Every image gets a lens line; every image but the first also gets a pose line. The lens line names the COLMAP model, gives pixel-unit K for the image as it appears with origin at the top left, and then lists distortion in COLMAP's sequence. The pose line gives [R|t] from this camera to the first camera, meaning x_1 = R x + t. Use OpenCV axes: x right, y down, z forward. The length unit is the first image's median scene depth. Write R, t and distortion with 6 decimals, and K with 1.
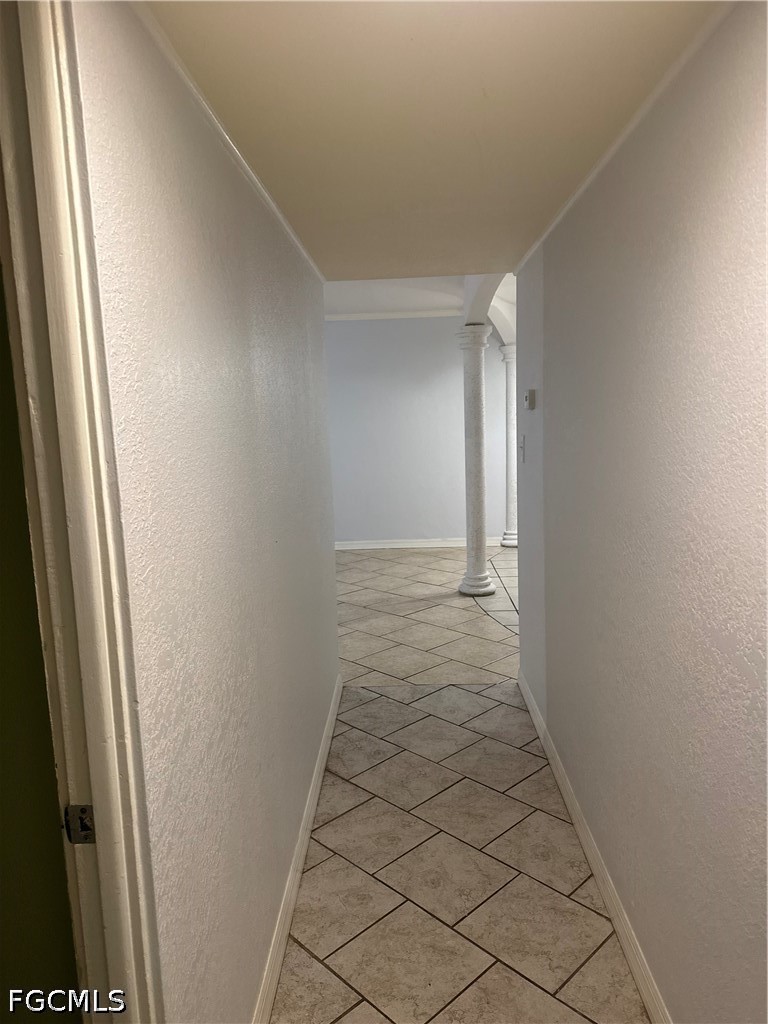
lens RADIAL K [[723.0, 0, 383.9], [0, 723.0, 511.3], [0, 0, 1]] dist [-0.006035, -0.003279]
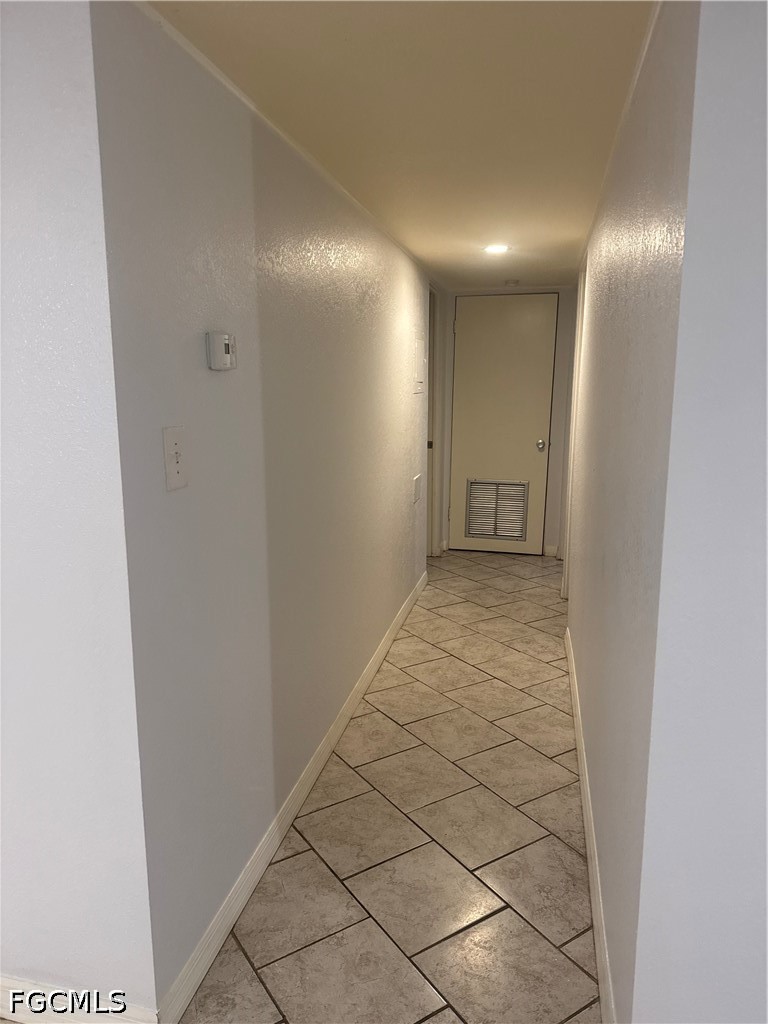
lens RADIAL K [[723.0, 0, 383.0], [0, 723.0, 512.4], [0, 0, 1]] dist [-0.006035, -0.003279]
pose [[-0.982943, 0.006459, 0.183798, -0.017819], [0.065301, 0.946521, 0.315966, -0.246528], [-0.171928, 0.322579, -0.930797, 1.832779]]
